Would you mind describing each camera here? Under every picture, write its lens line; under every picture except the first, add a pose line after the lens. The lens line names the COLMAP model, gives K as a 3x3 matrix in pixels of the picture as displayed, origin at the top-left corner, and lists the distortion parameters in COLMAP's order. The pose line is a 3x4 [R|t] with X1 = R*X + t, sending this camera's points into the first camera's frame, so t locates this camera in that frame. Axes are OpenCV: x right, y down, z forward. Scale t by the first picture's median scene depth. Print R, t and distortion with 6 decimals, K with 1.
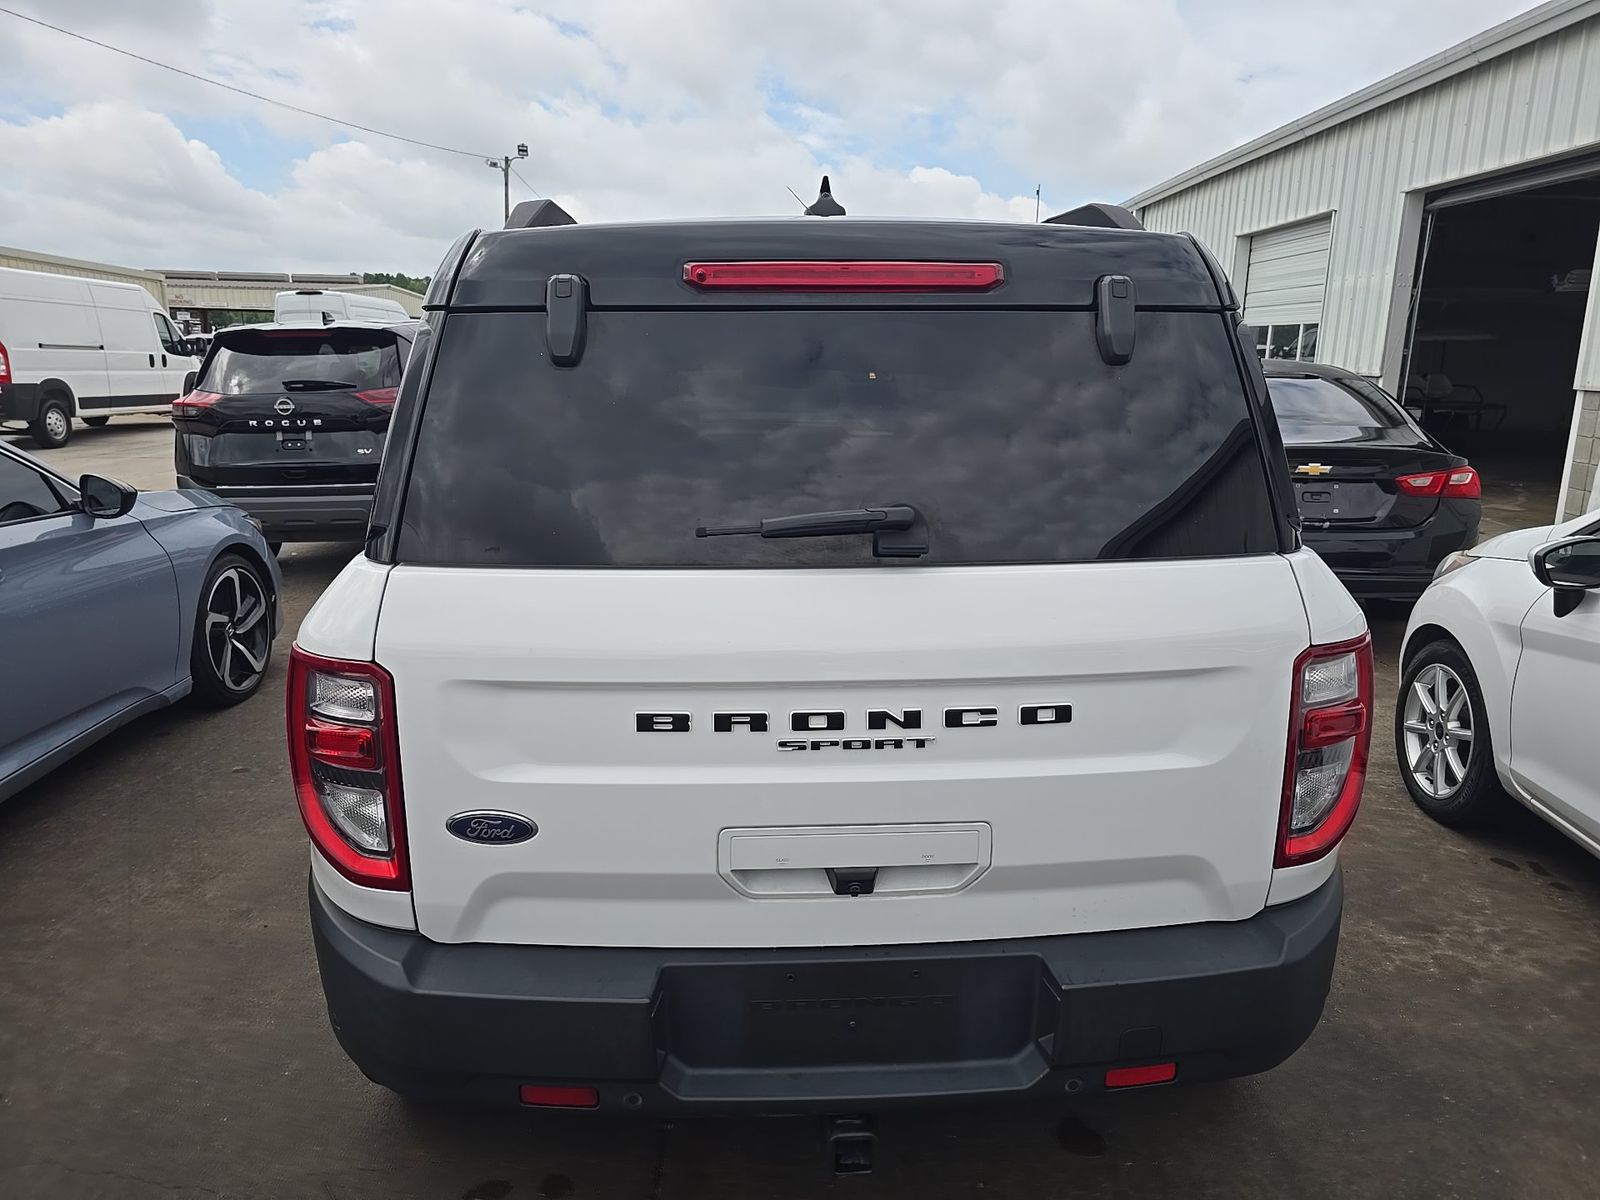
lens RADIAL K [[1134.8, 0, 801.3], [0, 1134.8, 481.0], [0, 0, 1]] dist [0.057744, -0.059751]
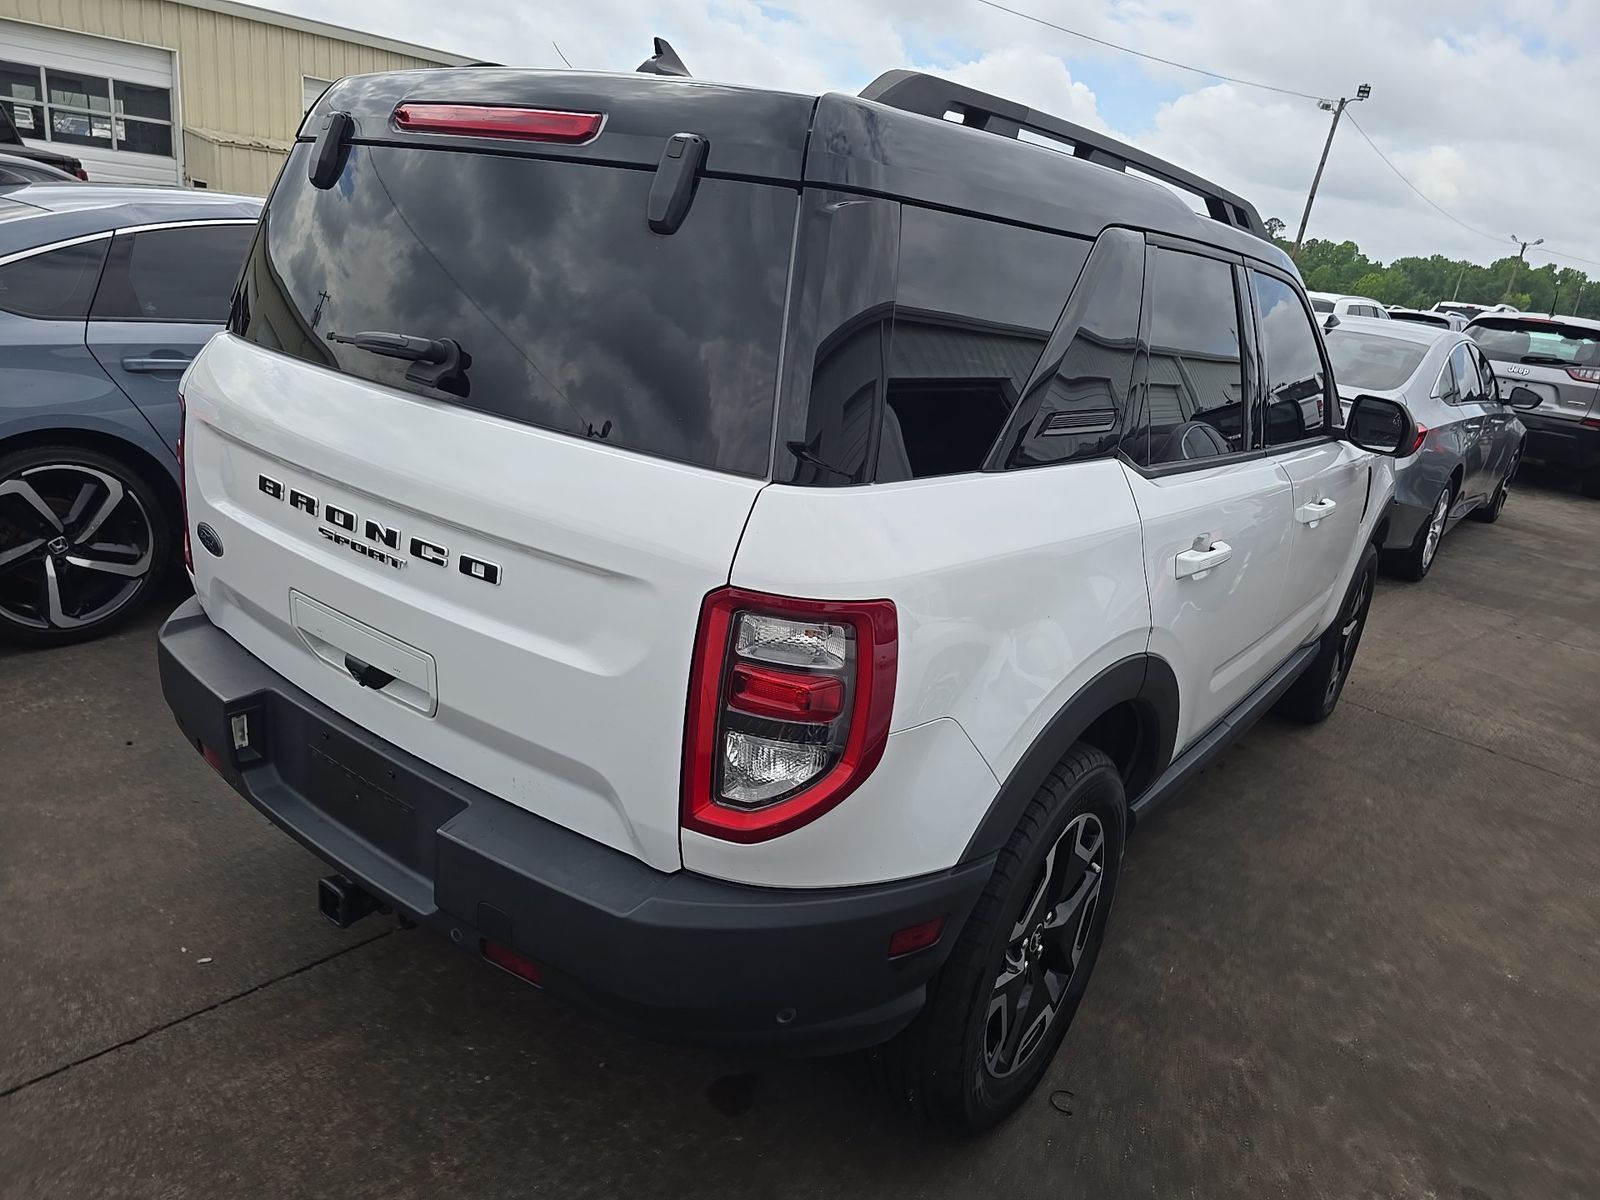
lens RADIAL K [[1153.5, 0, 797.5], [0, 1153.5, 509.1], [0, 0, 1]] dist [0.039452, -0.041197]
pose [[0.757759, 0.231910, -0.609934, 0.616038], [-0.194580, 0.972496, 0.128026, -0.016272], [0.622849, 0.021668, 0.782042, 0.235966]]
